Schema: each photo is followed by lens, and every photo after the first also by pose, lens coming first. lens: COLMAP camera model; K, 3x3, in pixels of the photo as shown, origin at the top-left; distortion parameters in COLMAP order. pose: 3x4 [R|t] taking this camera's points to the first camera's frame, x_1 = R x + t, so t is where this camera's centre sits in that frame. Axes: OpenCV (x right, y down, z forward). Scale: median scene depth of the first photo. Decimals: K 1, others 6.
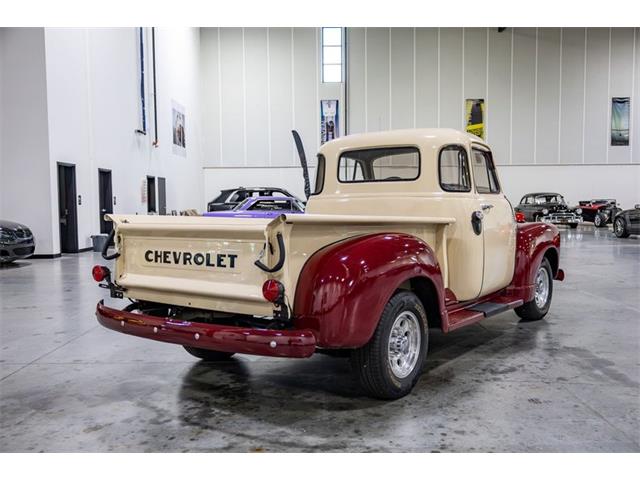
lens RADIAL K [[595.3, 0, 320.0], [0, 595.3, 240.0], [0, 0, 1]] dist [0.021033, 0.001217]
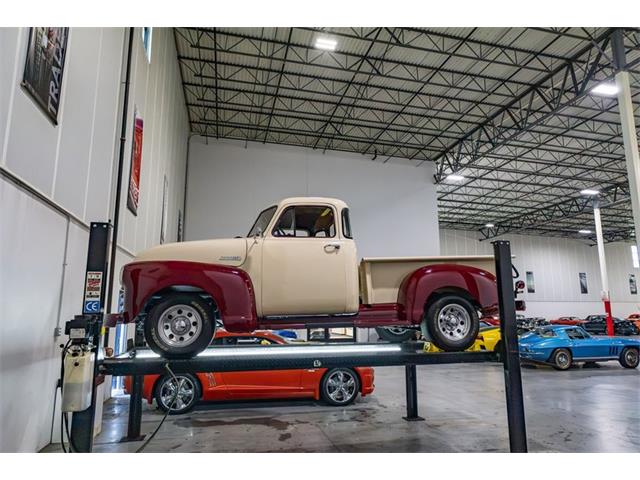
lens RADIAL K [[410.3, 0, 320.0], [0, 410.3, 240.0], [0, 0, 1]] dist [-0.003909, -0.001155]
pose [[0.972588, 0.051056, 0.226861, -5.123896], [0.004555, 0.971228, -0.238107, 0.099241], [-0.232490, 0.232614, 0.944372, -2.529365]]
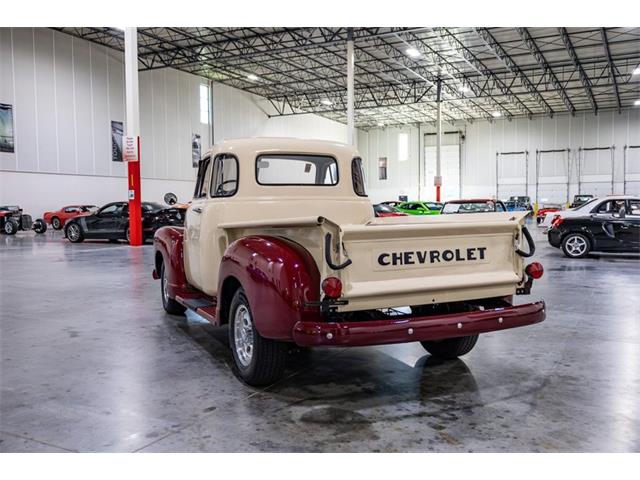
lens RADIAL K [[595.3, 0, 320.0], [0, 595.3, 240.0], [0, 0, 1]] dist [0.021033, 0.001217]
pose [[0.472318, -0.047990, 0.880121, -1.105516], [0.059827, 0.997959, 0.022309, -0.029092], [-0.879395, 0.042118, 0.474226, 0.620285]]
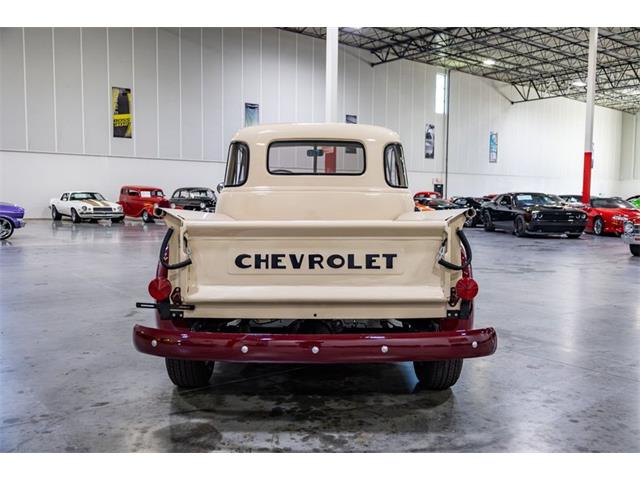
lens RADIAL K [[595.3, 0, 320.0], [0, 595.3, 240.0], [0, 0, 1]] dist [0.021033, 0.001217]
pose [[0.794083, -0.029553, 0.607090, -0.656922], [0.022522, 0.999562, 0.019199, -0.013590], [-0.607392, -0.001573, 0.794401, 0.299819]]
